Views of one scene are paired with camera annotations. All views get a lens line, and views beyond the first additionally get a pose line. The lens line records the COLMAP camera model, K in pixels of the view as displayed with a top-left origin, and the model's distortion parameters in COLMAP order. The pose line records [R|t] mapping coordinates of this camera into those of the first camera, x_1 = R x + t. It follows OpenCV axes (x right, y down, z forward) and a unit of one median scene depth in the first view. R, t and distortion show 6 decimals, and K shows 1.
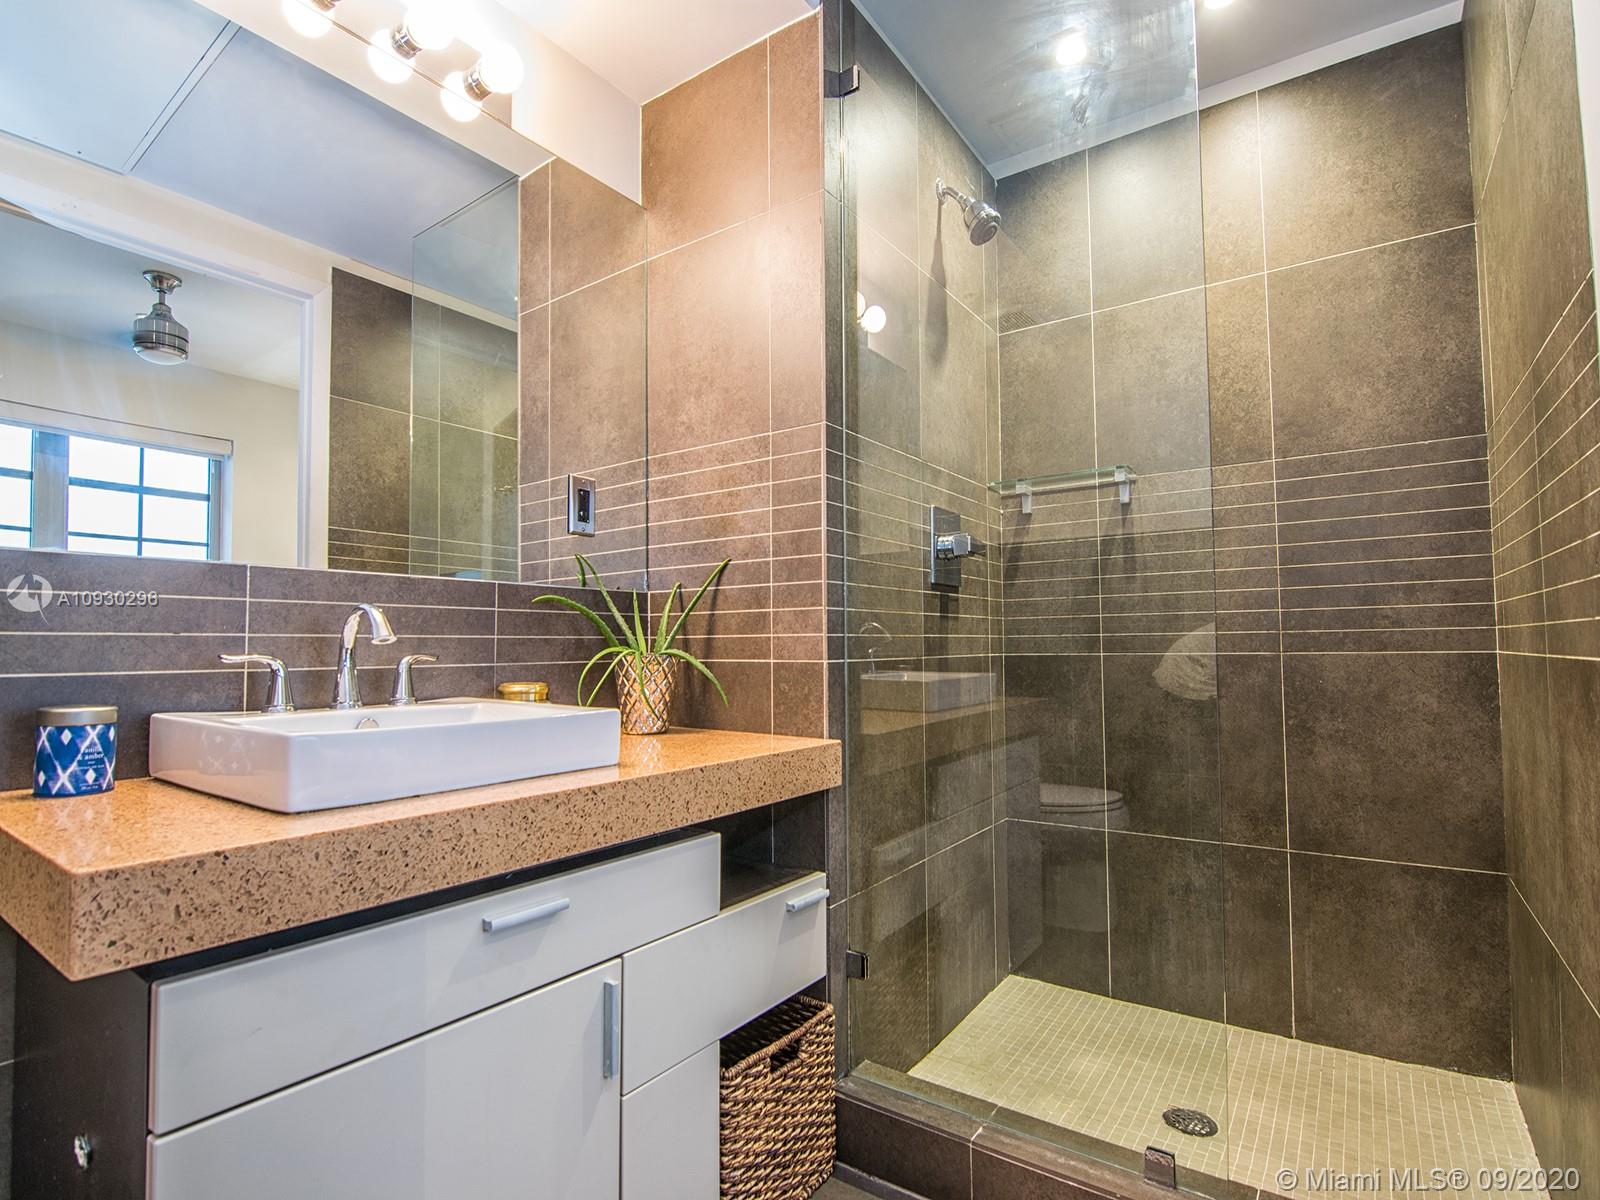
lens RADIAL K [[806.9, 0, 801.5], [0, 806.9, 606.8], [0, 0, 1]] dist [-0.002661, -0.011213]
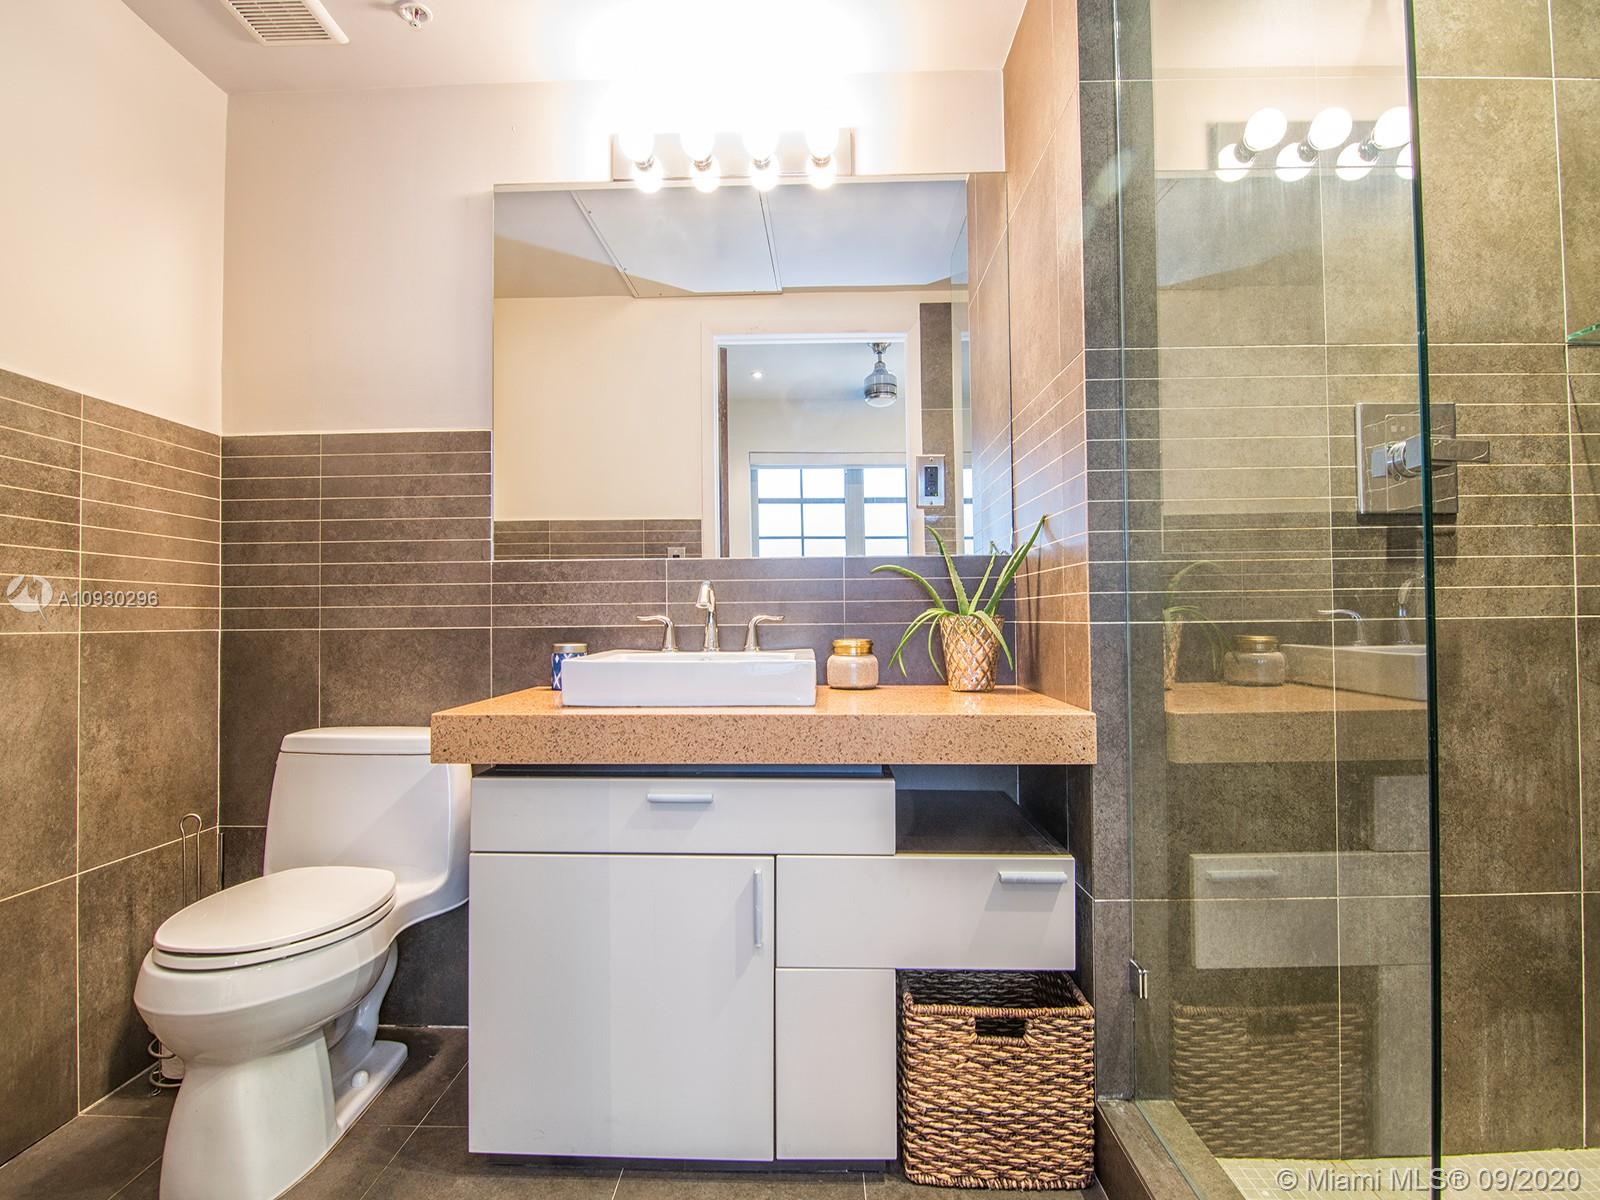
lens RADIAL K [[798.2, 0, 780.9], [0, 798.2, 607.5], [0, 0, 1]] dist [-0.002386, -0.009929]
pose [[0.555101, -0.014607, -0.831655, 0.632382], [0.046049, 0.998852, 0.013193, 0.027146], [0.830507, -0.045621, 0.555137, 0.267145]]
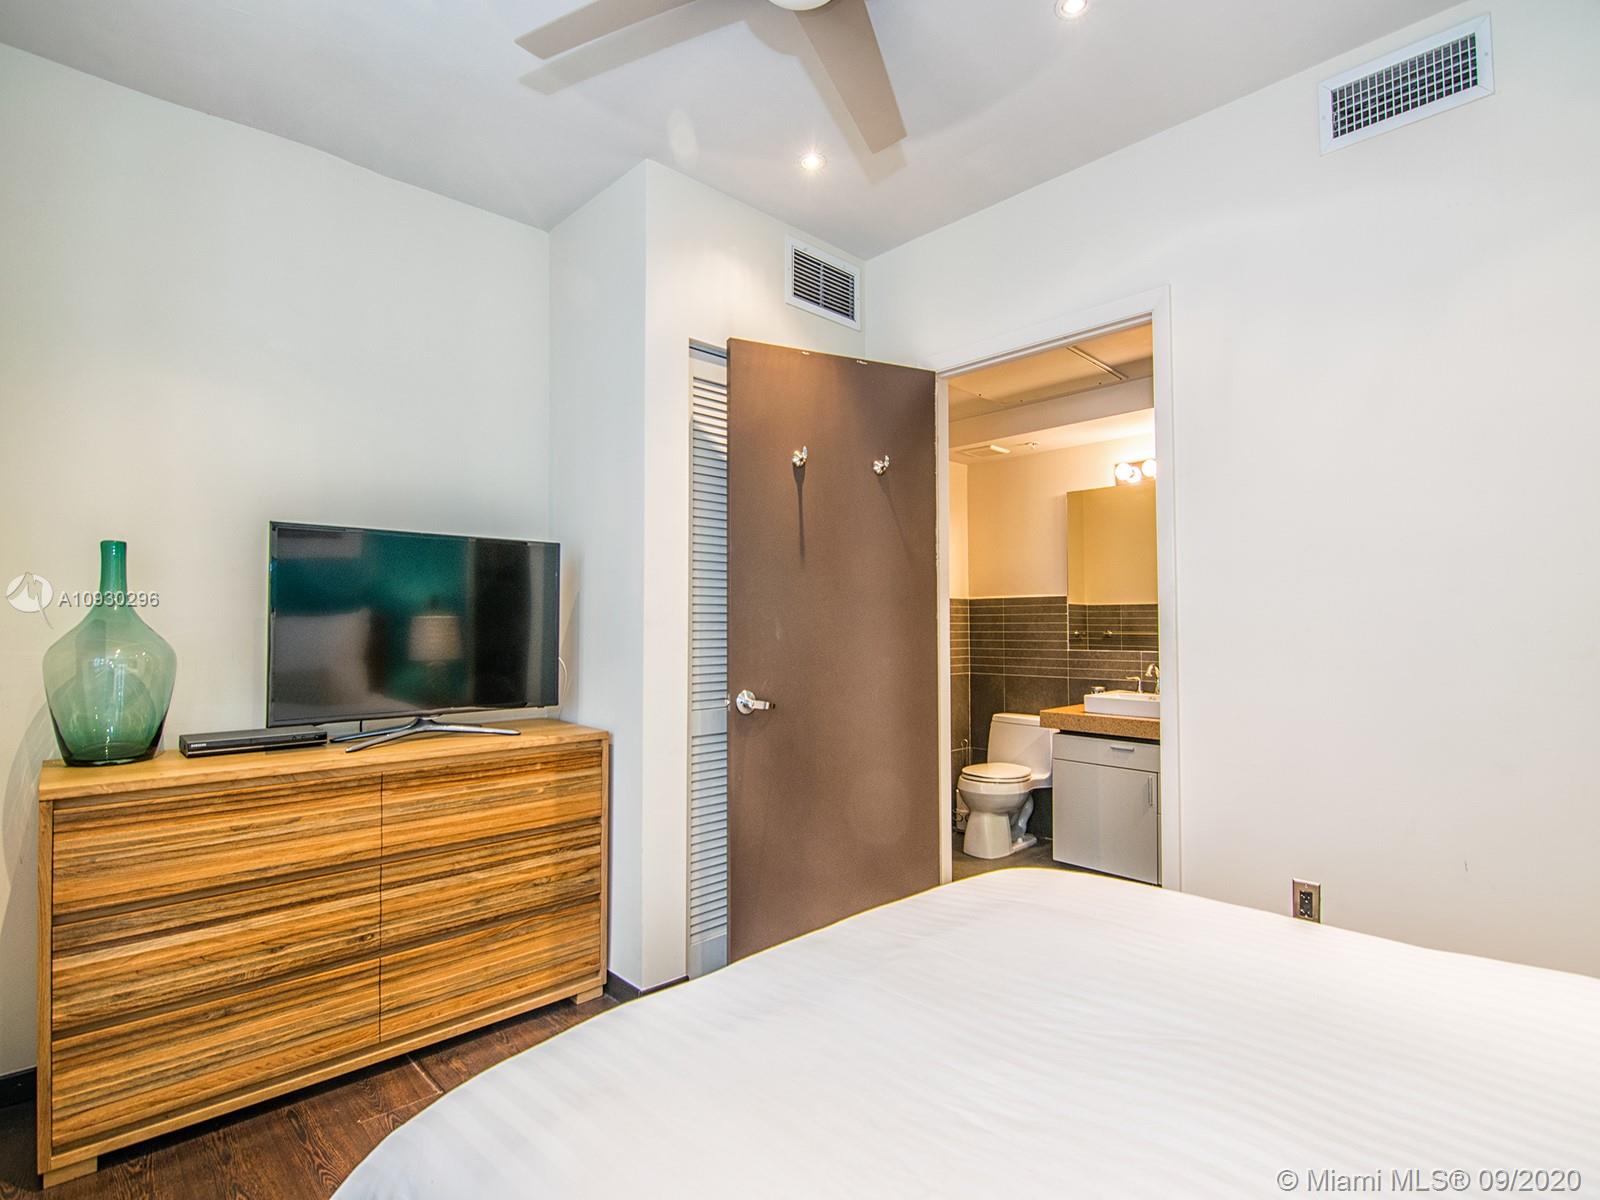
lens RADIAL K [[798.2, 0, 780.9], [0, 798.2, 607.5], [0, 0, 1]] dist [-0.002386, -0.009929]
pose [[-0.197227, -0.017939, -0.980194, 2.652004], [0.056433, 0.997967, -0.029619, -0.196915], [0.978732, -0.061157, -0.195813, 0.114482]]
